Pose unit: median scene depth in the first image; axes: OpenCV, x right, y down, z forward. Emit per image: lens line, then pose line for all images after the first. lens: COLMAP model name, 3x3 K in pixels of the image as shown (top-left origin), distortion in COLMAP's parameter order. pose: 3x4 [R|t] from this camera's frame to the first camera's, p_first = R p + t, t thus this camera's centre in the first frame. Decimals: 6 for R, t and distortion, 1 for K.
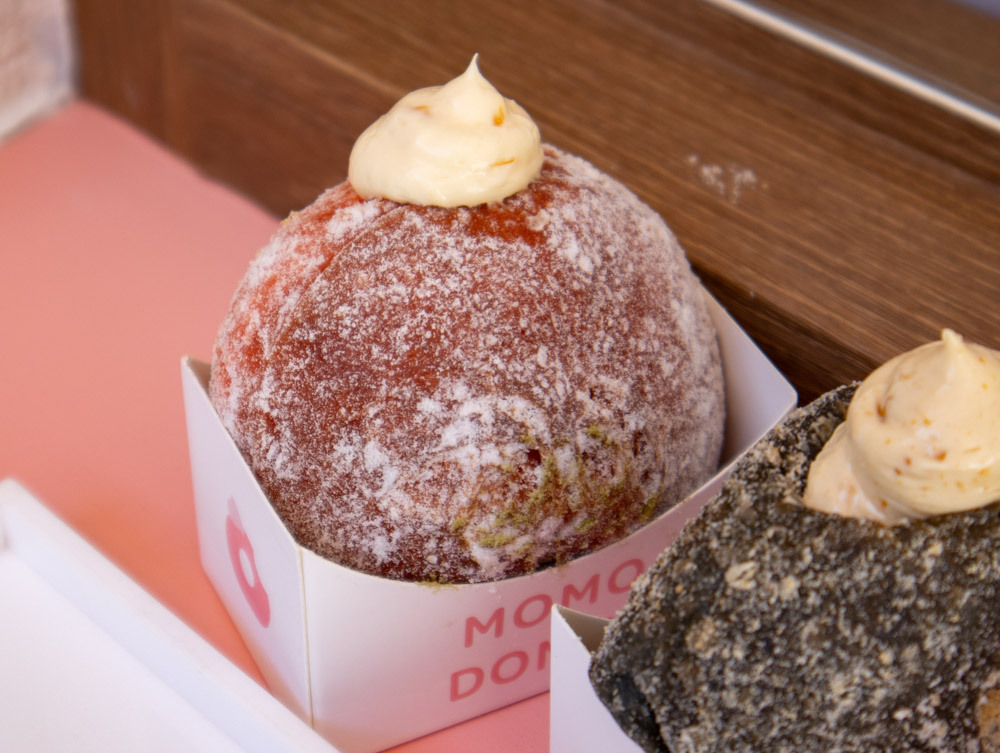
lens RADIAL K [[2605.5, 0, 500.0], [0, 2605.5, 376.5], [0, 0, 1]] dist [0.020059, 0.577711]
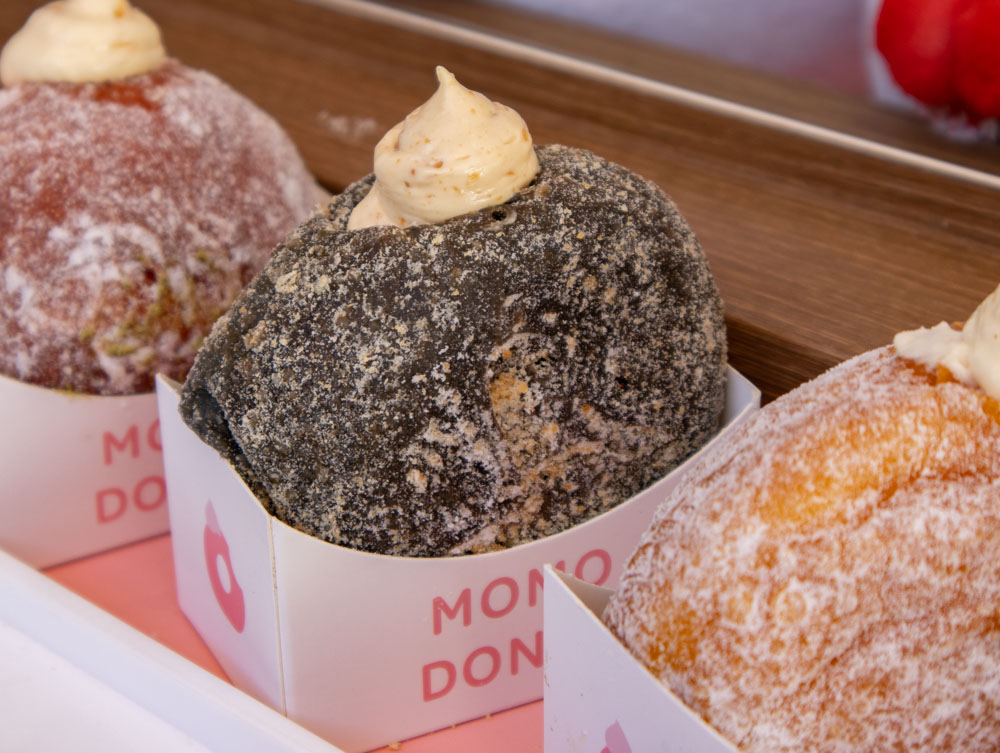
lens RADIAL K [[2605.5, 0, 500.0], [0, 2605.5, 376.5], [0, 0, 1]] dist [0.020059, 0.577711]
pose [[0.998930, -0.040568, 0.022205, 0.162260], [0.044368, 0.976131, -0.212604, 0.377688], [-0.013050, 0.213362, 0.976886, -0.165638]]
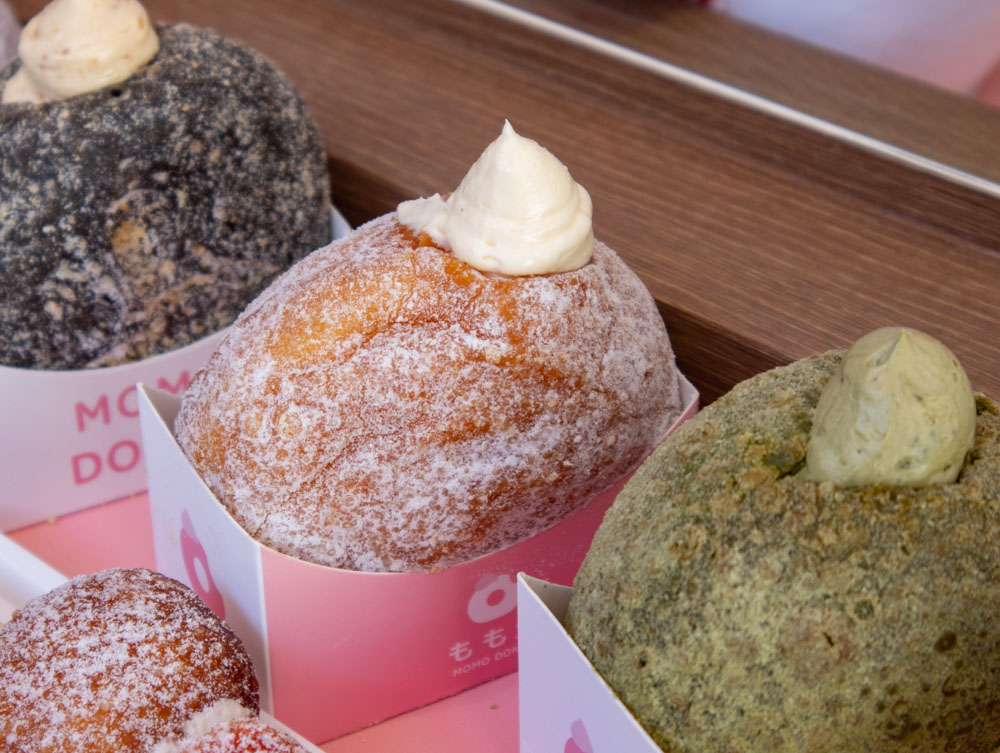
lens RADIAL K [[2769.6, 0, 500.0], [0, 2769.6, 376.5], [0, 0, 1]] dist [-0.117606, 0.637141]
pose [[0.998848, -0.045497, 0.015256, 0.374434], [0.046861, 0.993265, -0.105968, 0.382229], [-0.010332, 0.106561, 0.994253, -0.532033]]
